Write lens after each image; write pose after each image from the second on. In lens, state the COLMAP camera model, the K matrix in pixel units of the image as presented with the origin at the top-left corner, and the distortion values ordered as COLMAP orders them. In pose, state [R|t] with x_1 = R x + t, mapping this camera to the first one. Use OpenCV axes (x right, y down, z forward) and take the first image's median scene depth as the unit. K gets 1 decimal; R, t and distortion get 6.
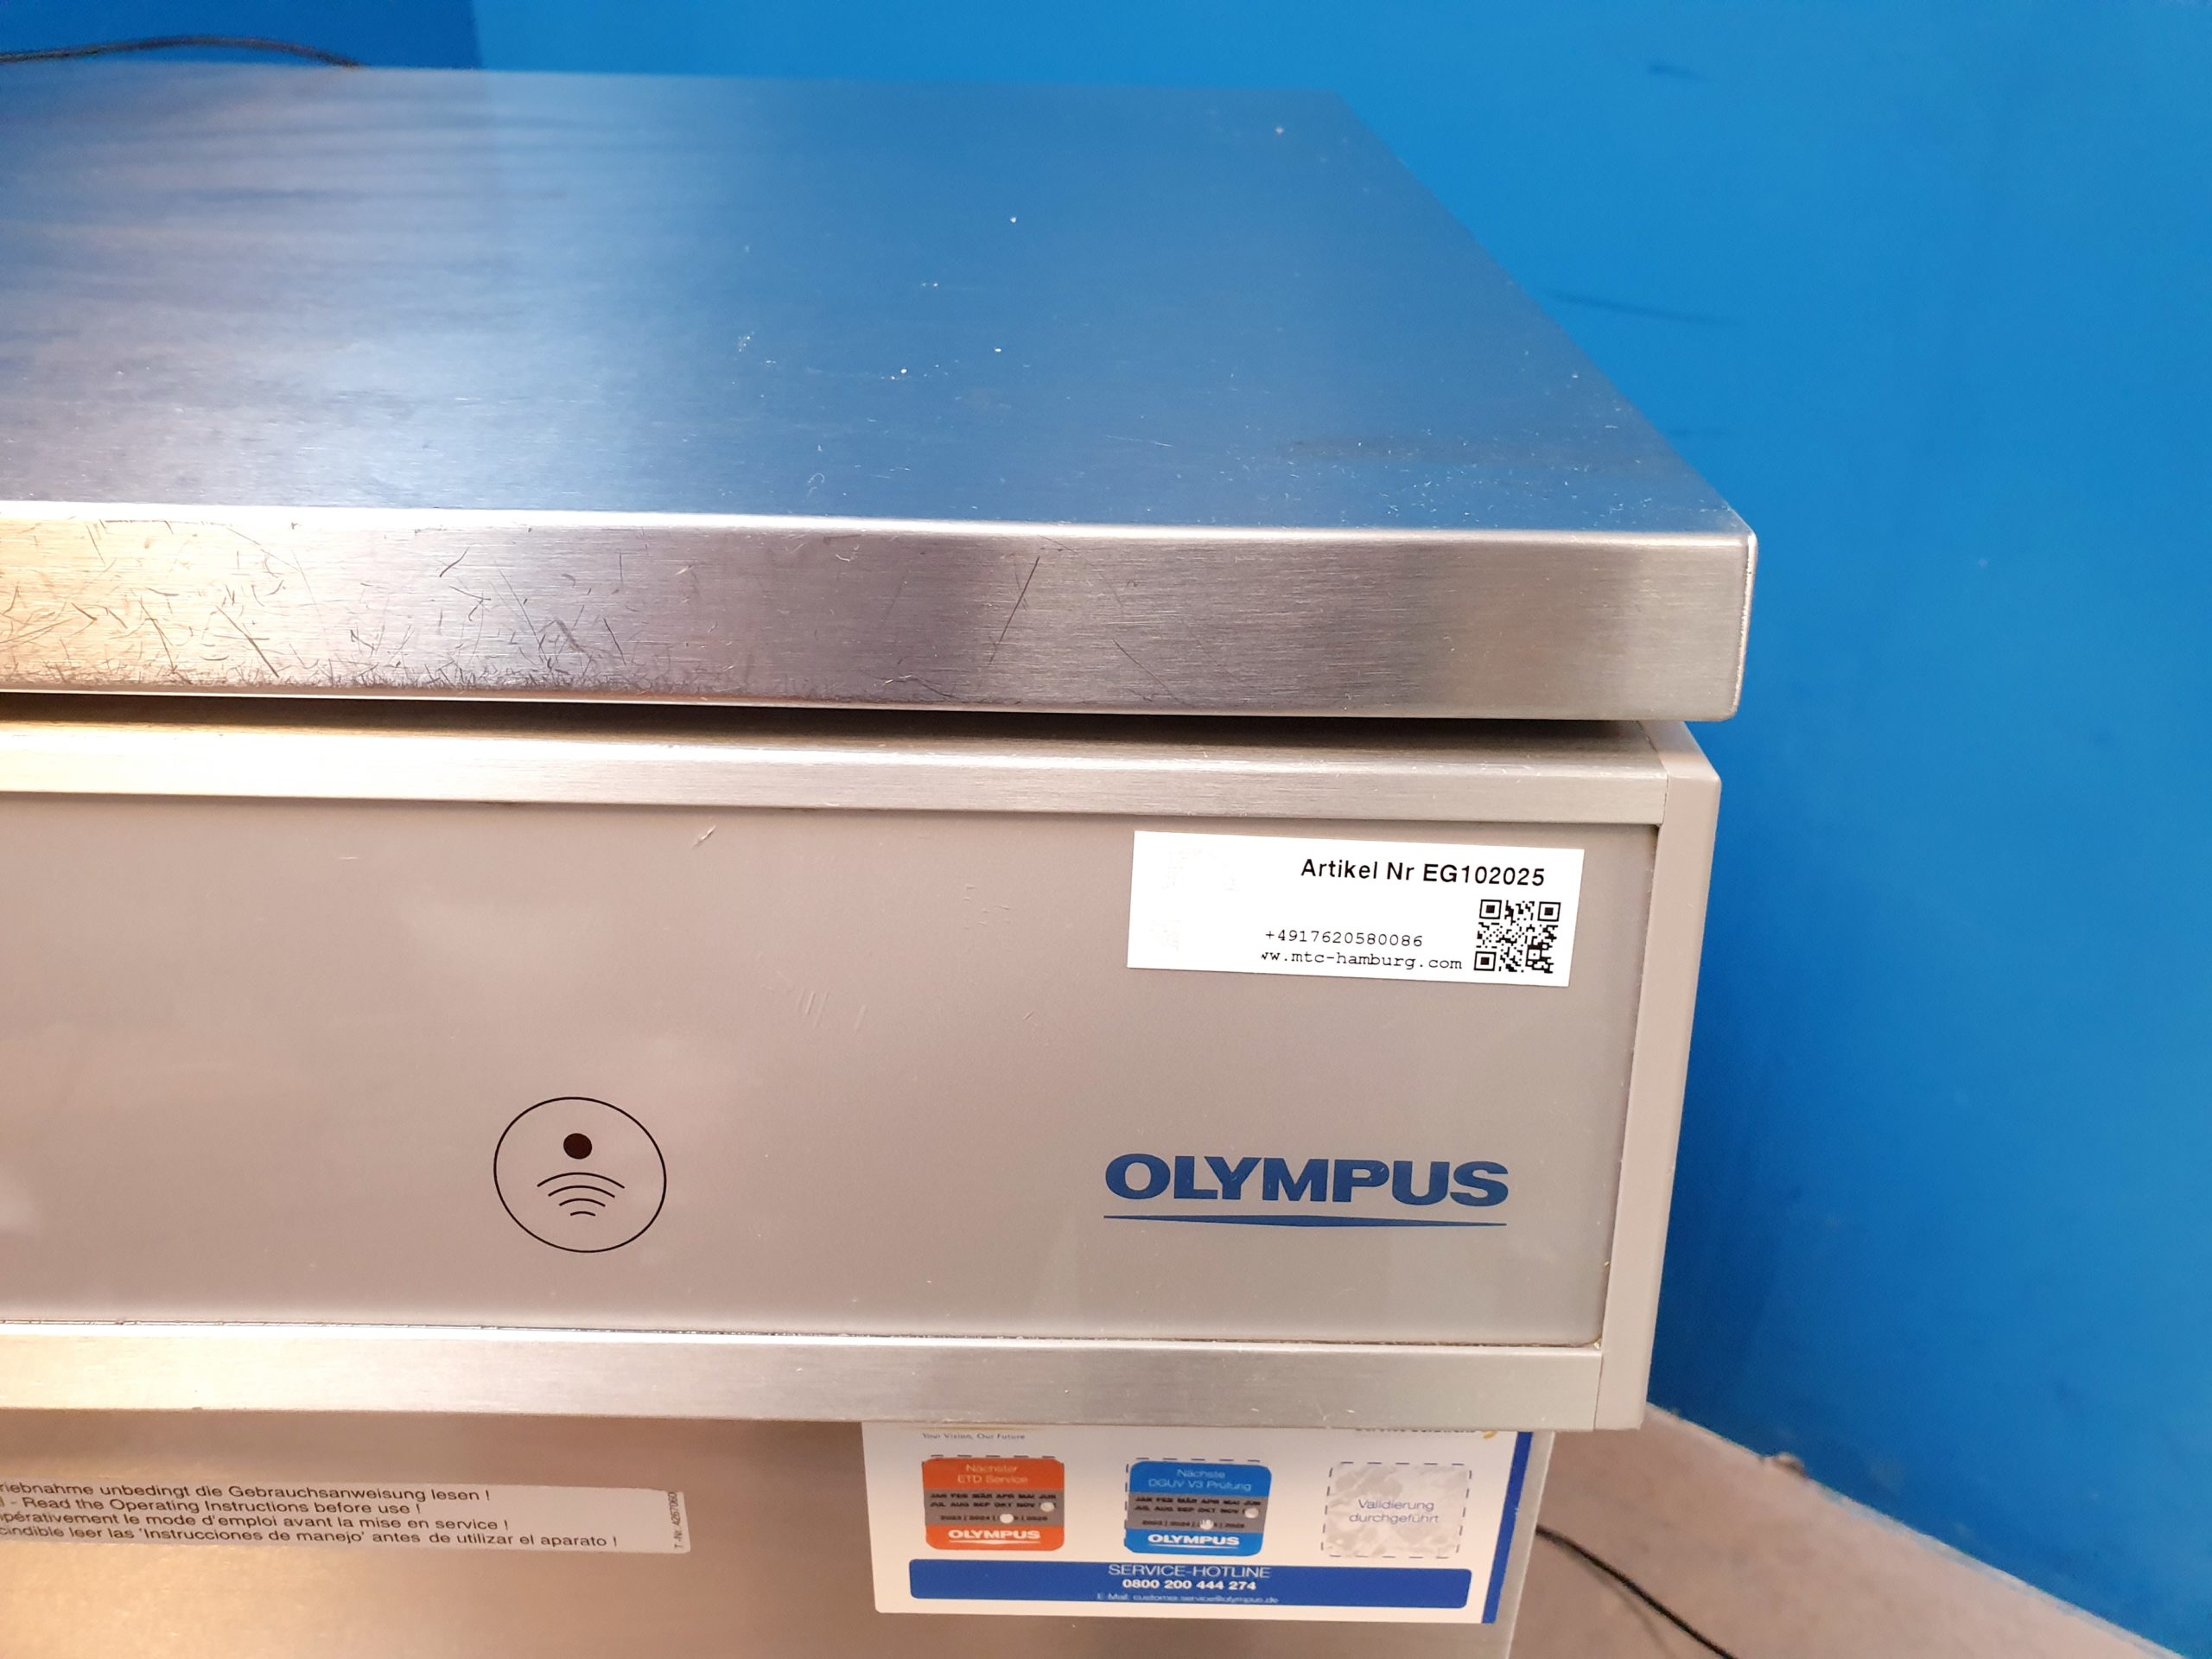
lens RADIAL K [[1751.3, 0, 1100.2], [0, 1751.3, 823.9], [0, 0, 1]] dist [0.001255, 0.017422]
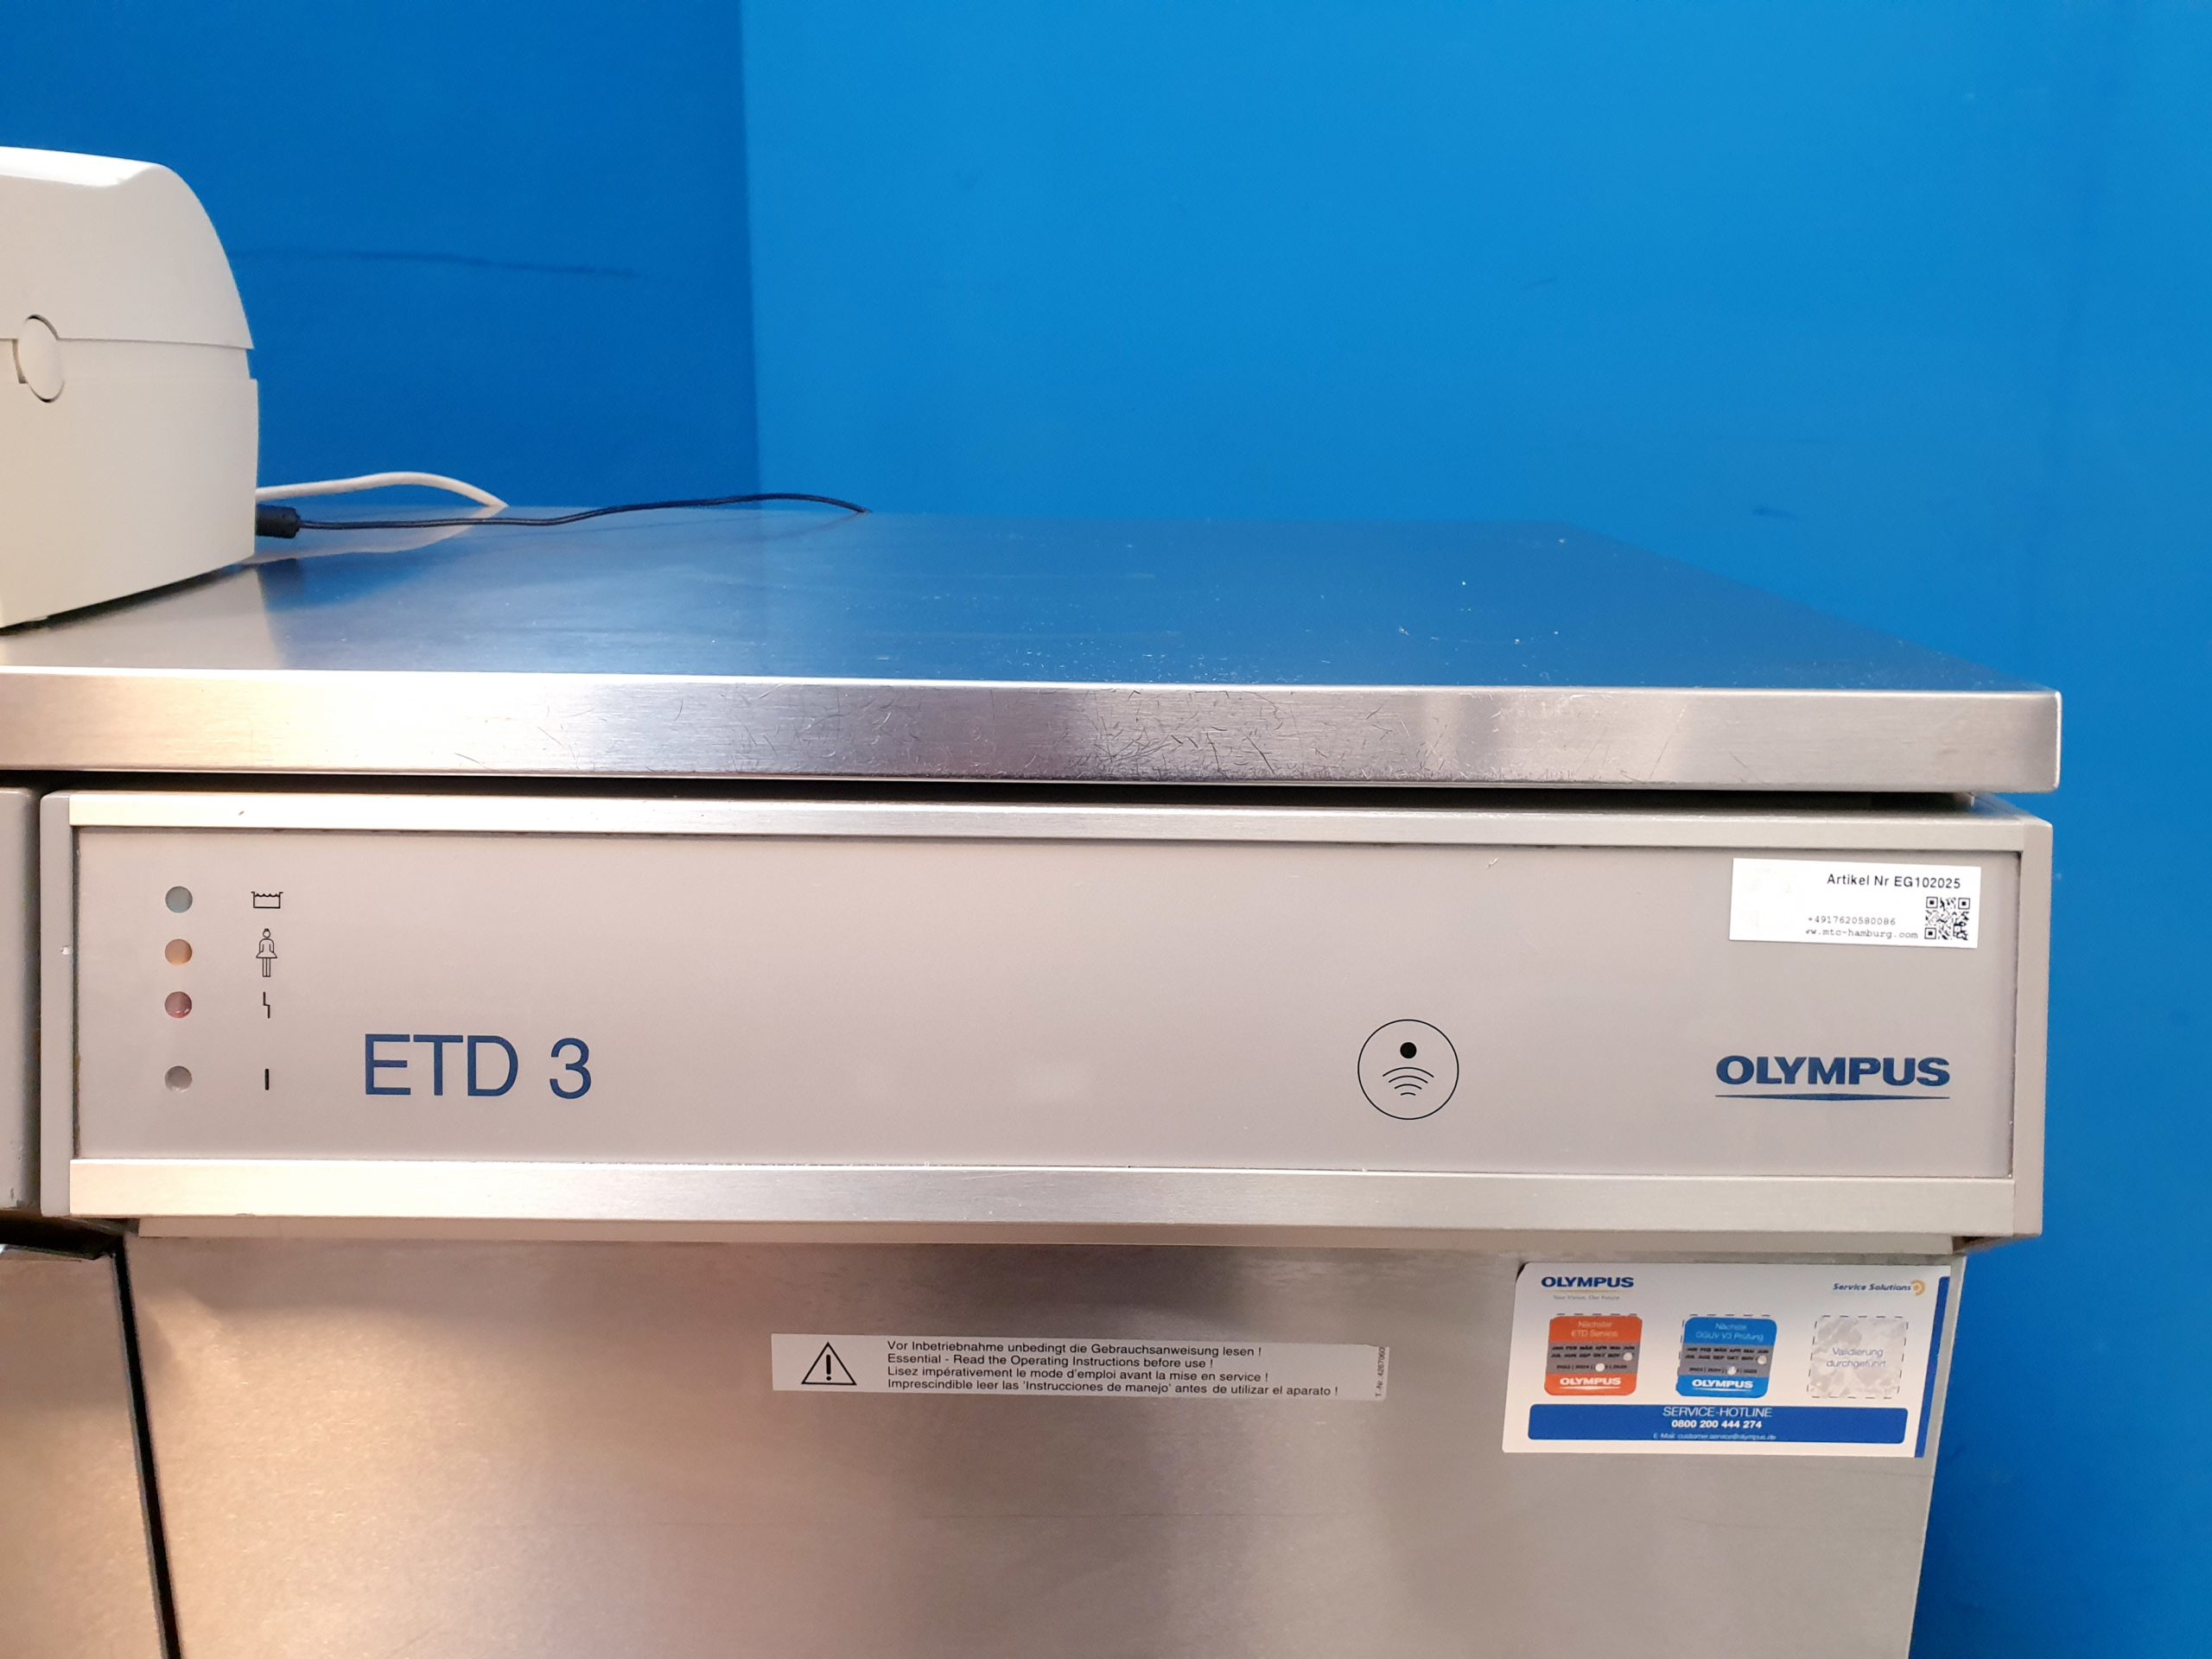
lens RADIAL K [[1751.3, 0, 1140.4], [0, 1751.3, 821.3], [0, 0, 1]] dist [0.001255, 0.017422]
pose [[0.999810, -0.005348, 0.018723, -0.485222], [0.009745, 0.969896, -0.243325, 0.310113], [-0.016858, 0.243462, 0.969764, -0.584468]]
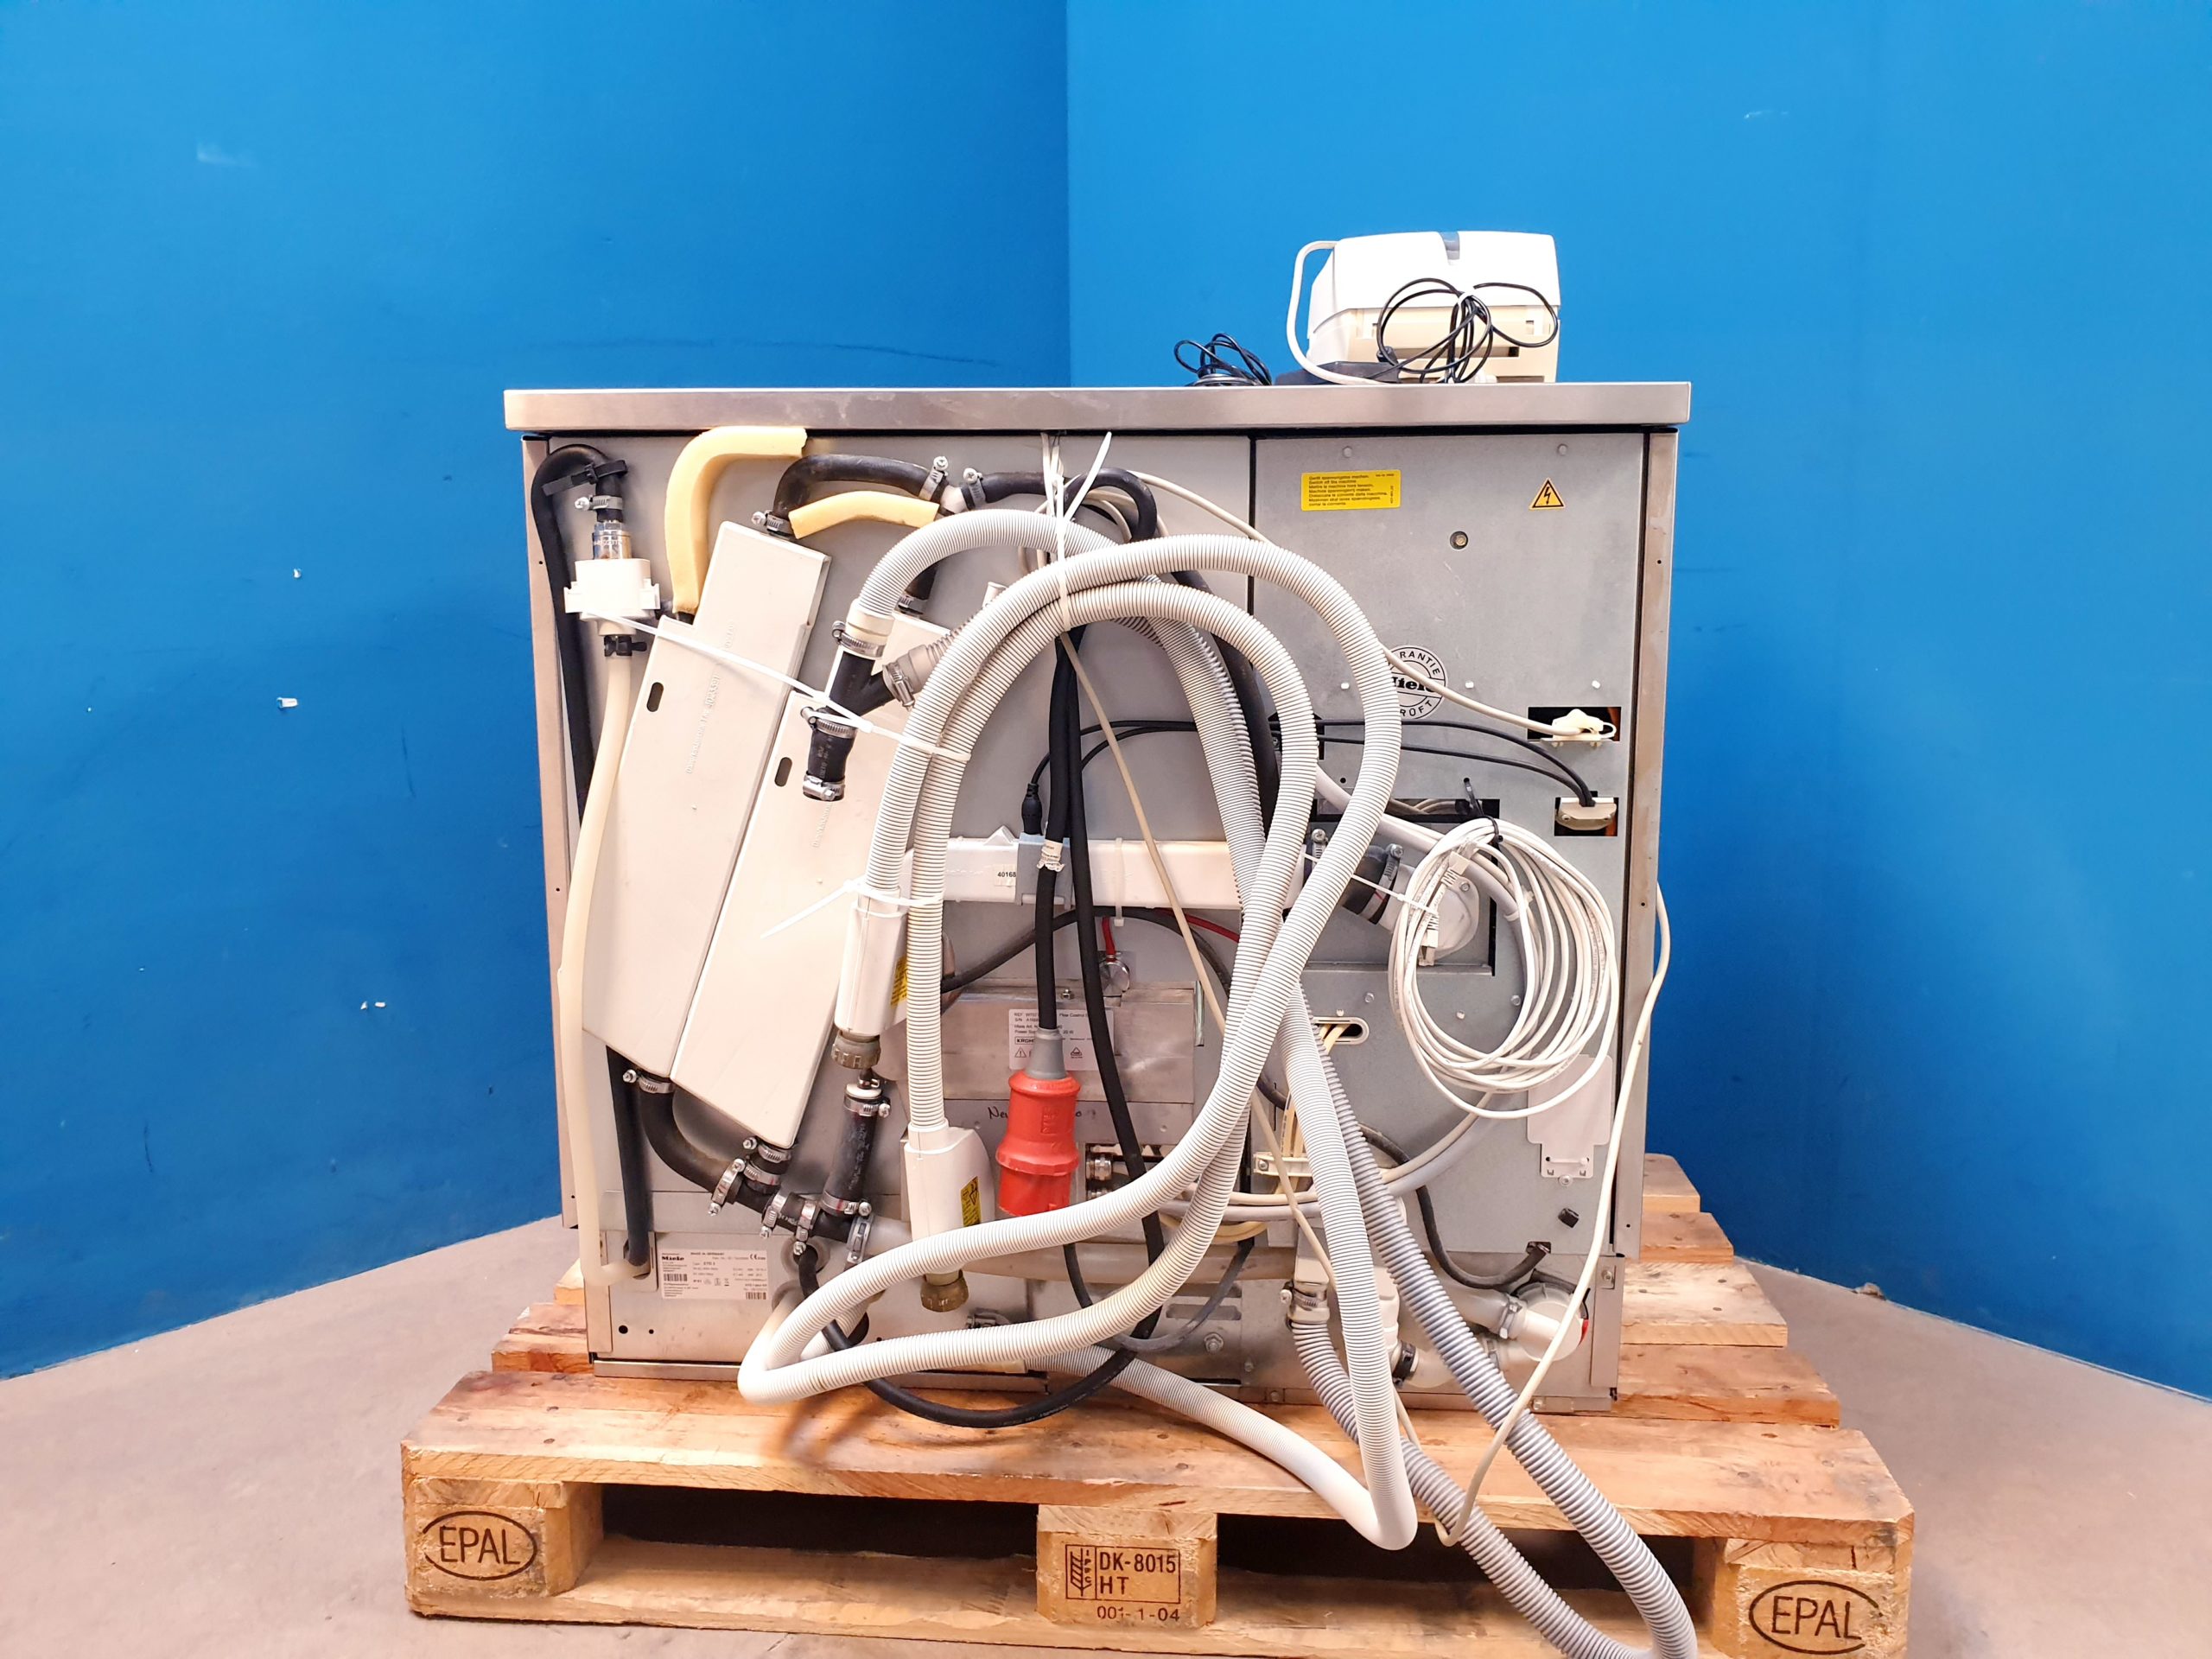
lens RADIAL K [[1751.3, 0, 1106.3], [0, 1751.3, 830.1], [0, 0, 1]] dist [0.001255, 0.017422]
pose [[0.982942, 0.004950, -0.183850, 0.066623], [-0.067579, 0.939431, -0.336010, 1.990518], [0.171051, 0.342703, 0.923740, -2.385860]]
